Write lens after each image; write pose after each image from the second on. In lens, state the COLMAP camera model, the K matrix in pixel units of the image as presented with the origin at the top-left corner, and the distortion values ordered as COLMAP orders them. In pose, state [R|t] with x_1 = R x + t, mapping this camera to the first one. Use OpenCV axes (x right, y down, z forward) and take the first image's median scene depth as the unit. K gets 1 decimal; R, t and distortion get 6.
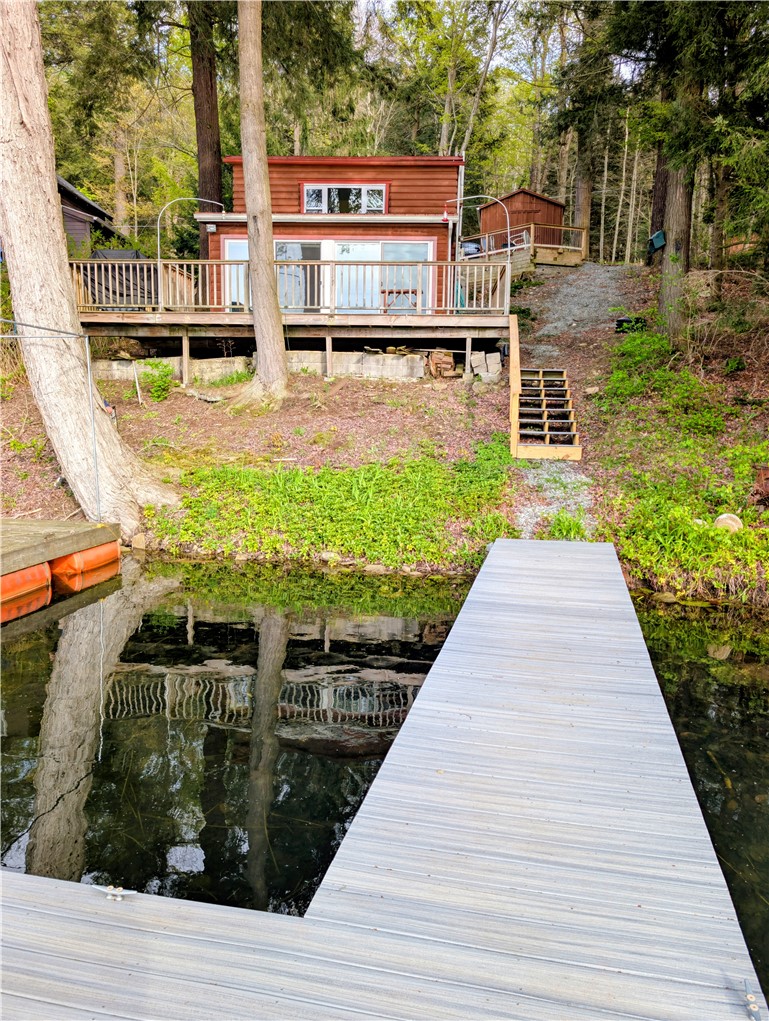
lens RADIAL K [[738.2, 0, 384.5], [0, 738.2, 510.5], [0, 0, 1]] dist [0.011980, -0.001873]
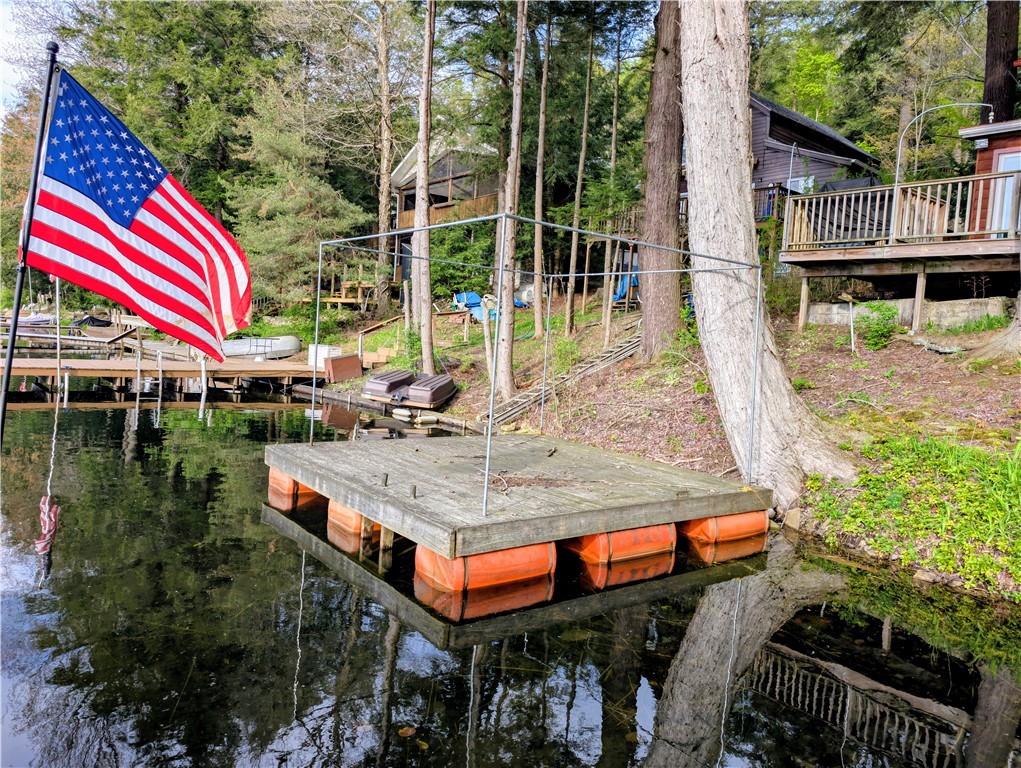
lens RADIAL K [[738.2, 0, 512.4], [0, 738.2, 377.2], [0, 0, 1]] dist [0.011980, -0.001873]
pose [[0.696623, 0.070876, -0.713928, 0.009135], [-0.149906, 0.987523, -0.048235, -0.015525], [0.701602, 0.140623, 0.698556, 0.134998]]
